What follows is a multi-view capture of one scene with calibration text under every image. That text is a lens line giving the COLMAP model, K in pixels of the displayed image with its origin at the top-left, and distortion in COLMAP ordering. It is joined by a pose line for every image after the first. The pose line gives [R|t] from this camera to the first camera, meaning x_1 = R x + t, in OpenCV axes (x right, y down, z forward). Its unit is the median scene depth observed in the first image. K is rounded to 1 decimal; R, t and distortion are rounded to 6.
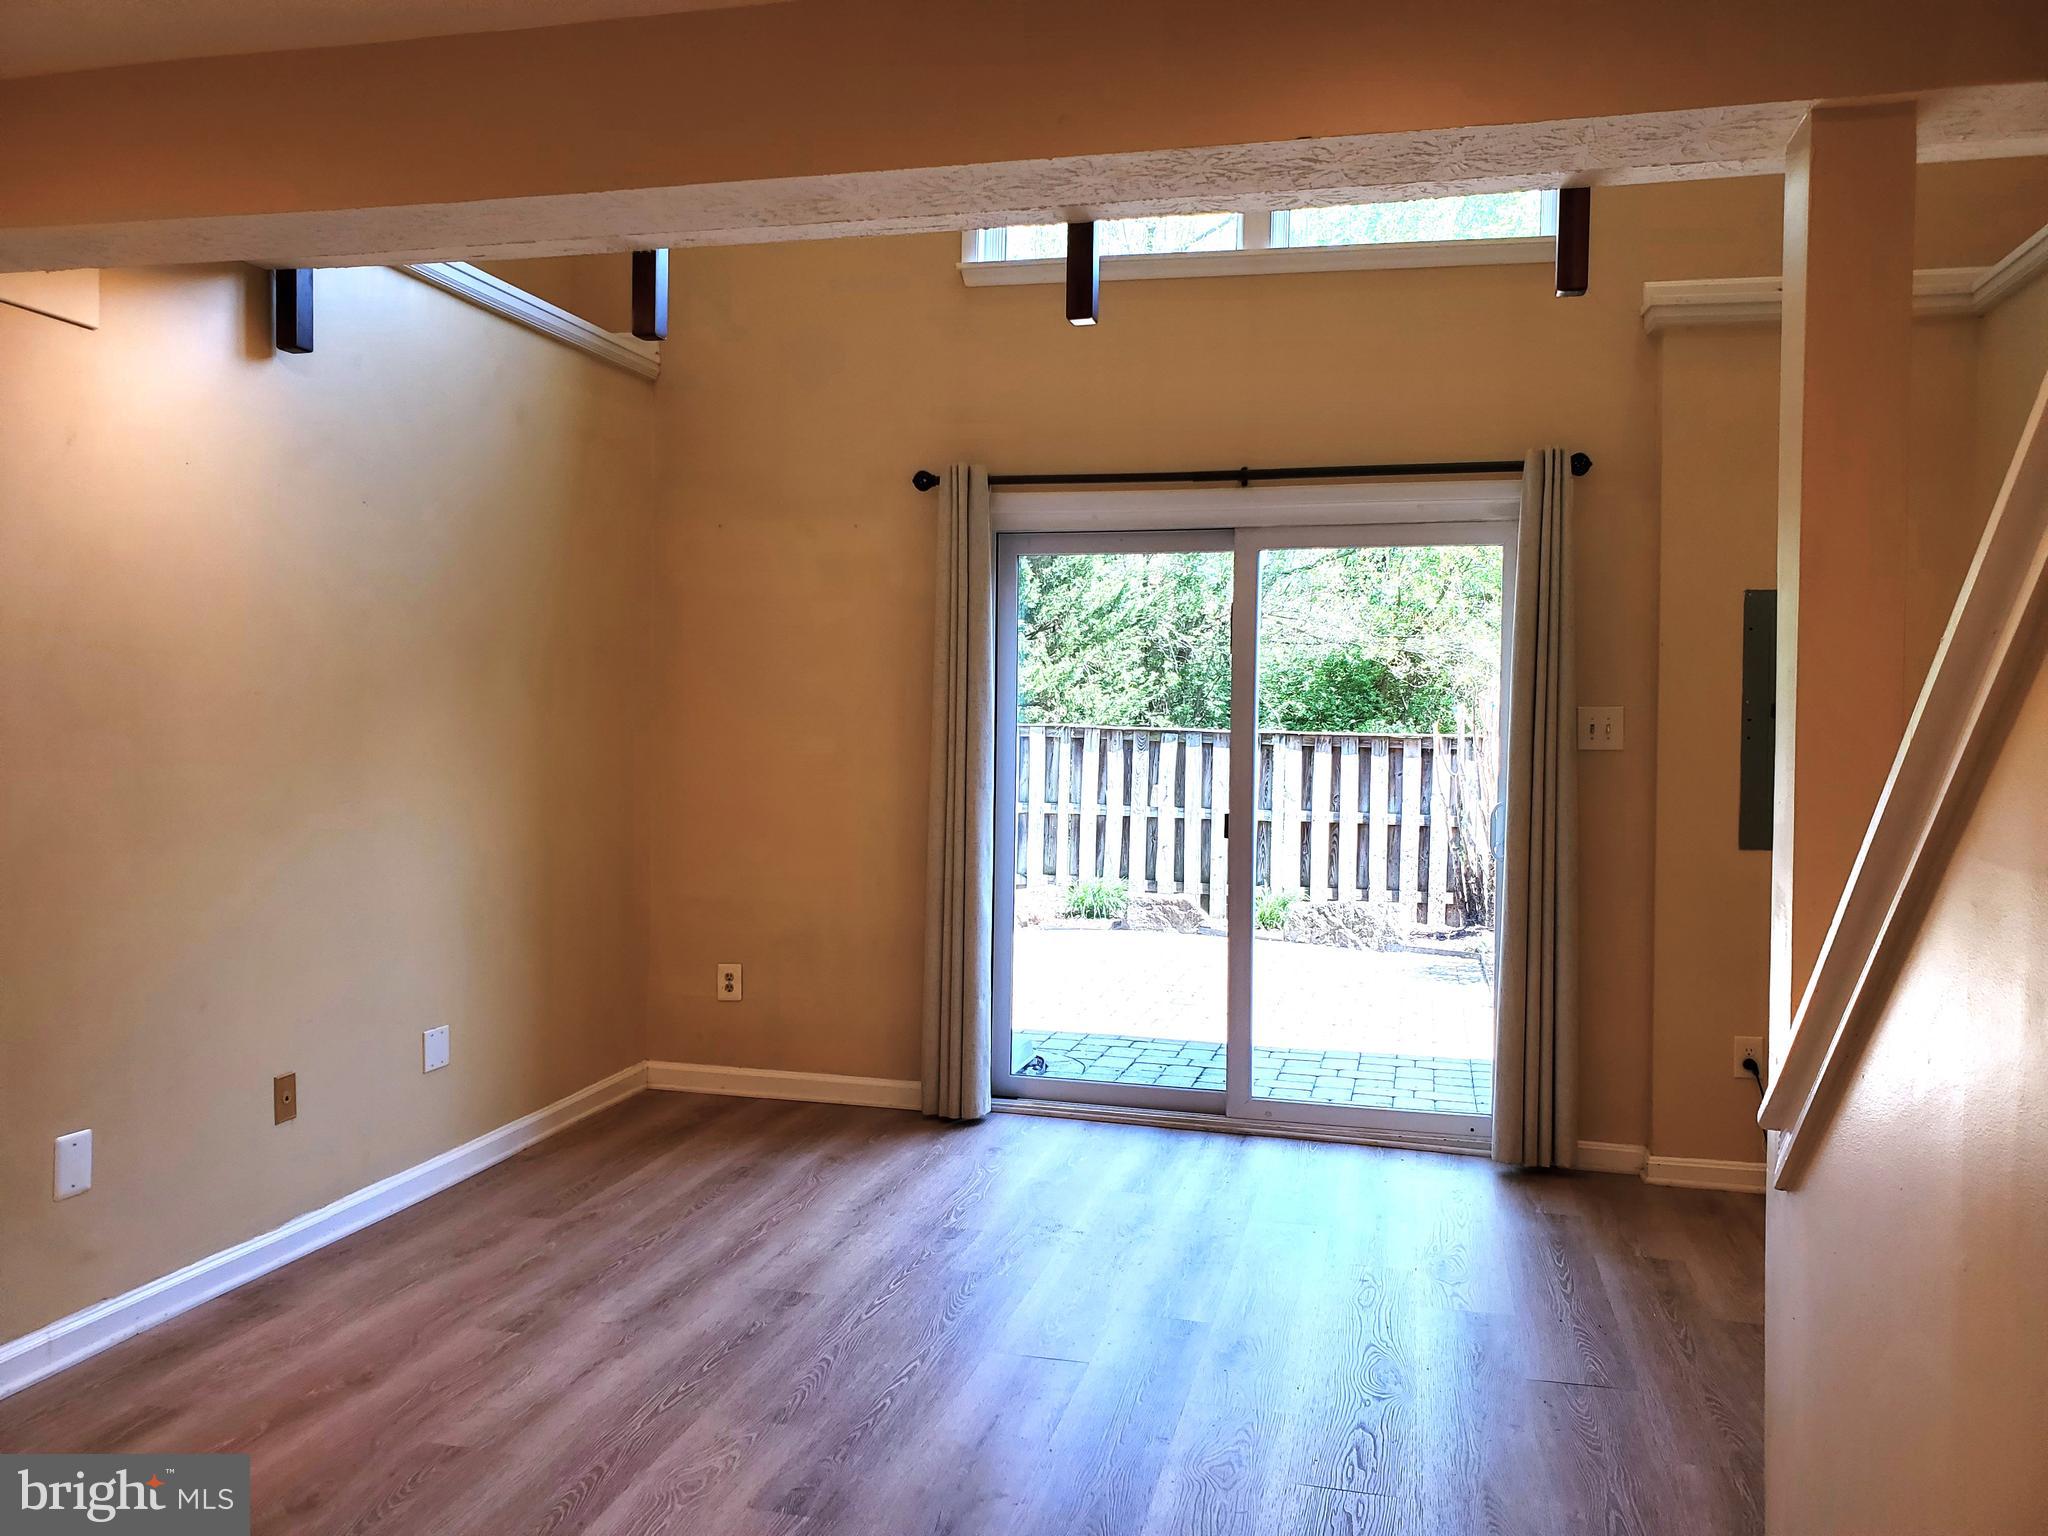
lens RADIAL K [[1574.7, 0, 995.6], [0, 1574.7, 739.8], [0, 0, 1]] dist [0.045521, -0.000538]
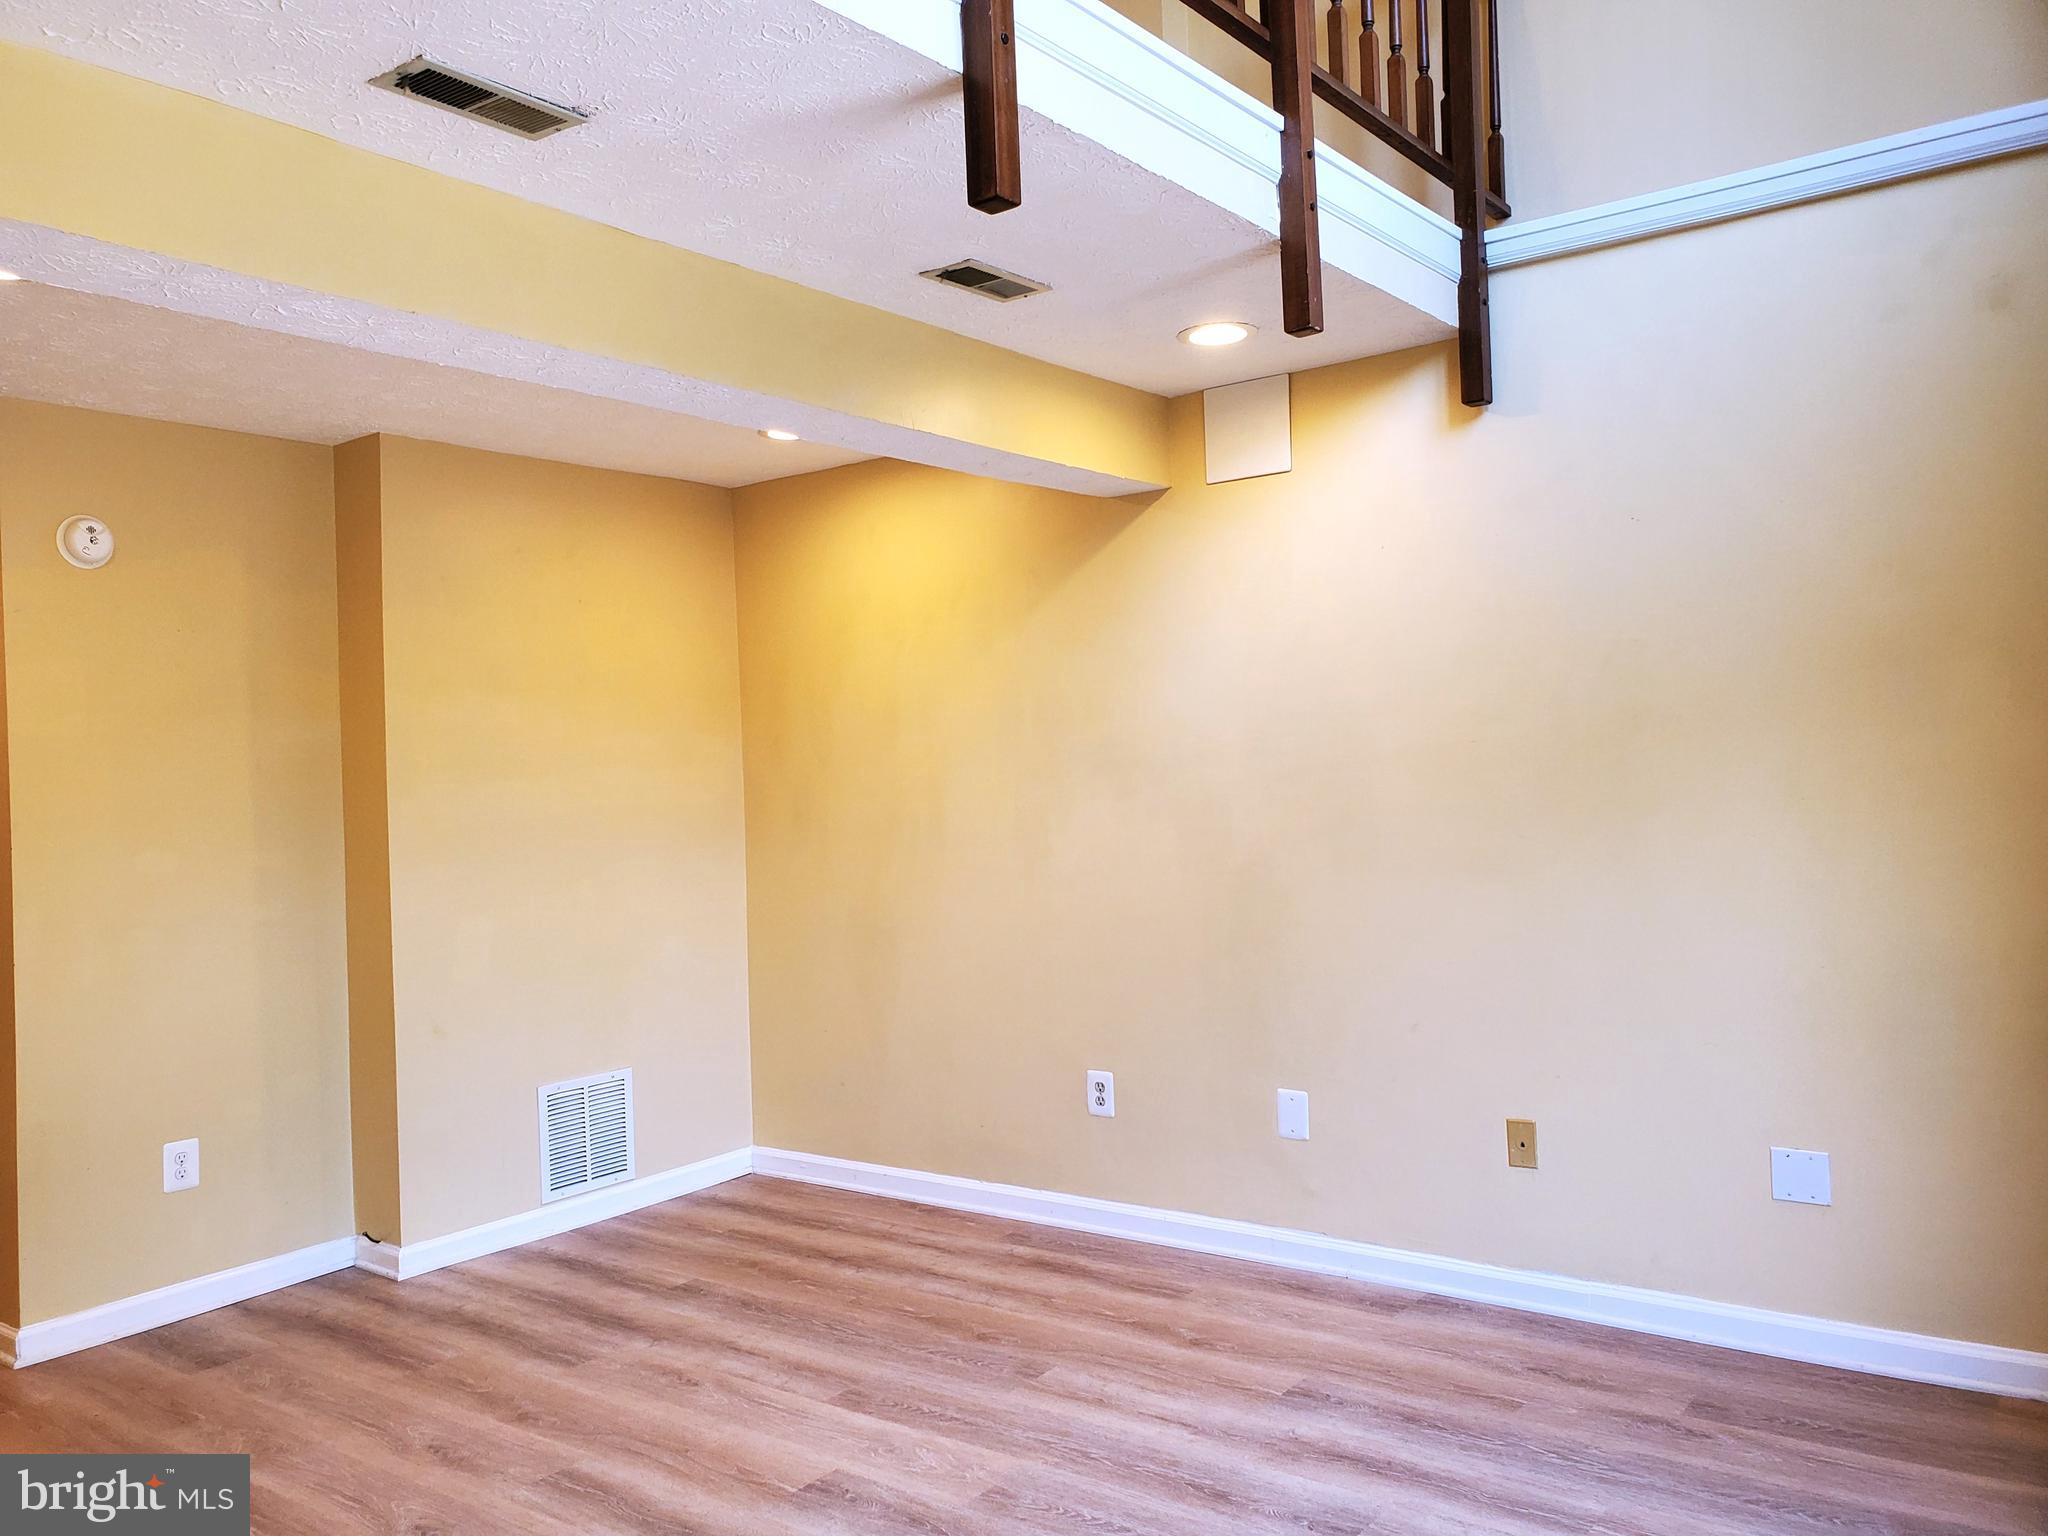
lens RADIAL K [[1584.2, 0, 992.9], [0, 1584.2, 760.4], [0, 0, 1]] dist [-0.003743, 0.044776]
pose [[-0.384021, -0.008971, -0.923281, 0.491100], [0.022518, 0.999564, -0.019078, -0.001960], [0.923050, -0.028117, -0.383651, 0.890136]]
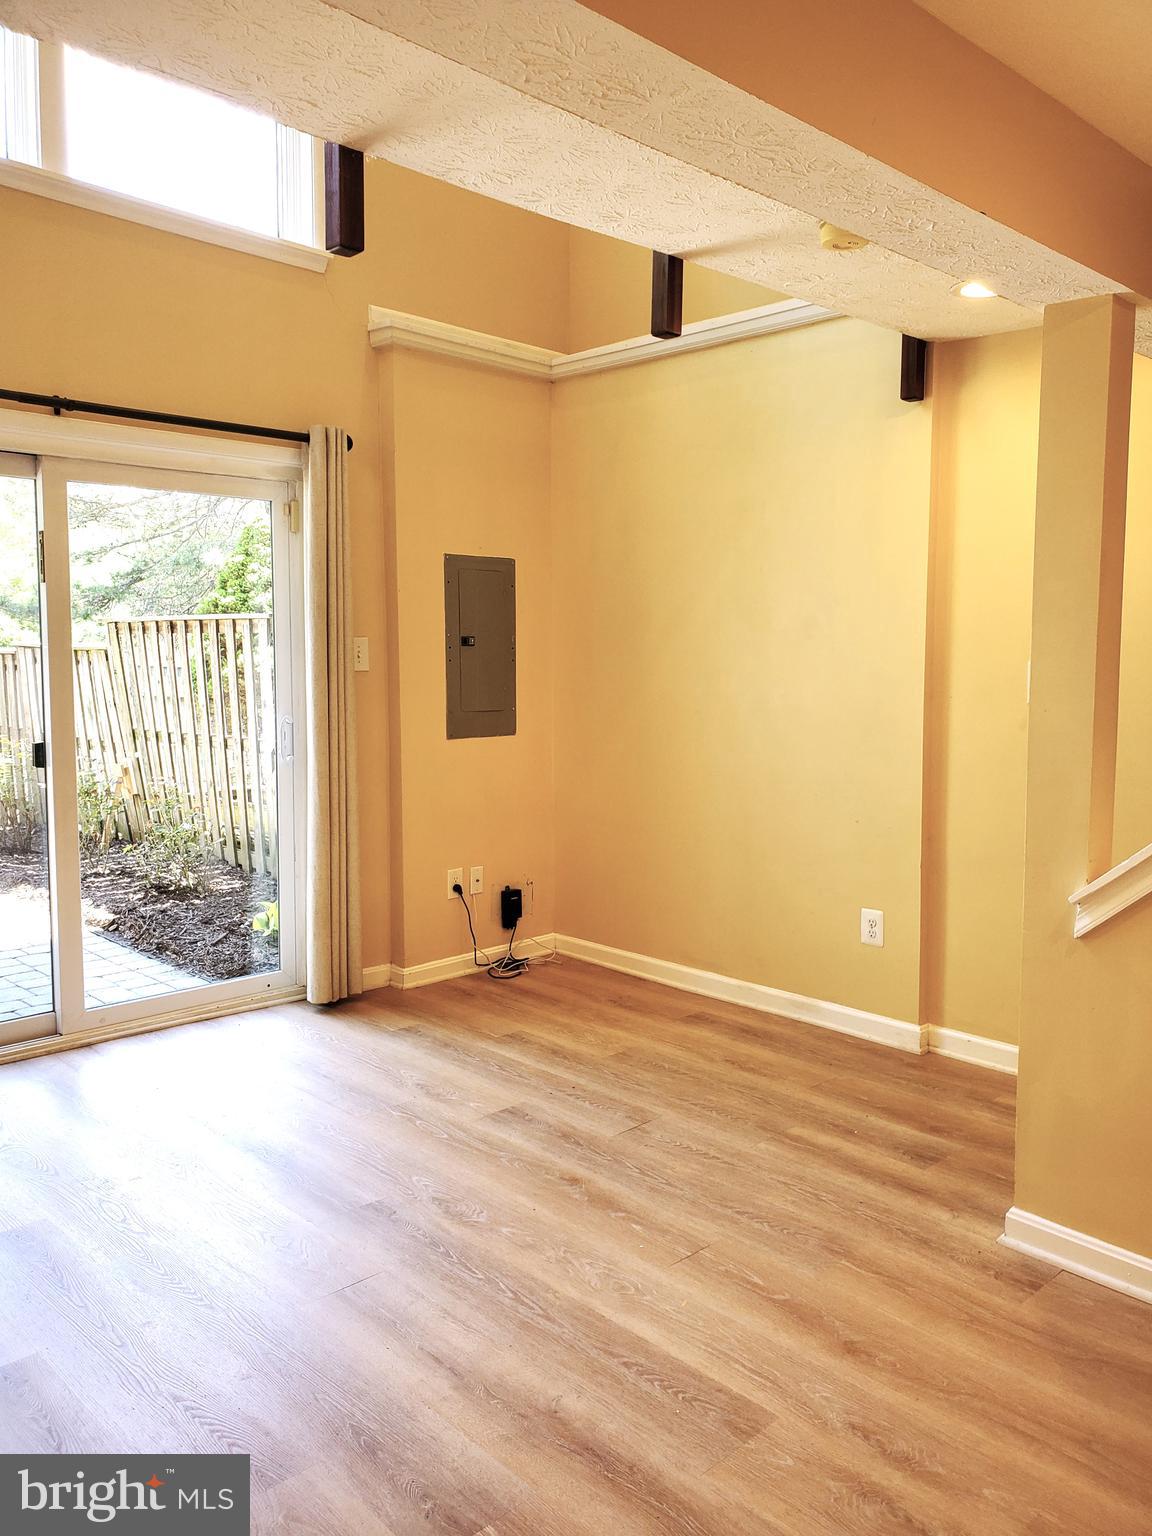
lens RADIAL K [[1208.7, 0, 582.0], [0, 1208.7, 752.4], [0, 0, 1]] dist [-0.034866, 0.092359]
pose [[0.514368, -0.082086, 0.853632, -0.370897], [0.008212, 0.995834, 0.090812, -0.015488], [-0.857530, -0.039701, 0.512900, 0.343623]]
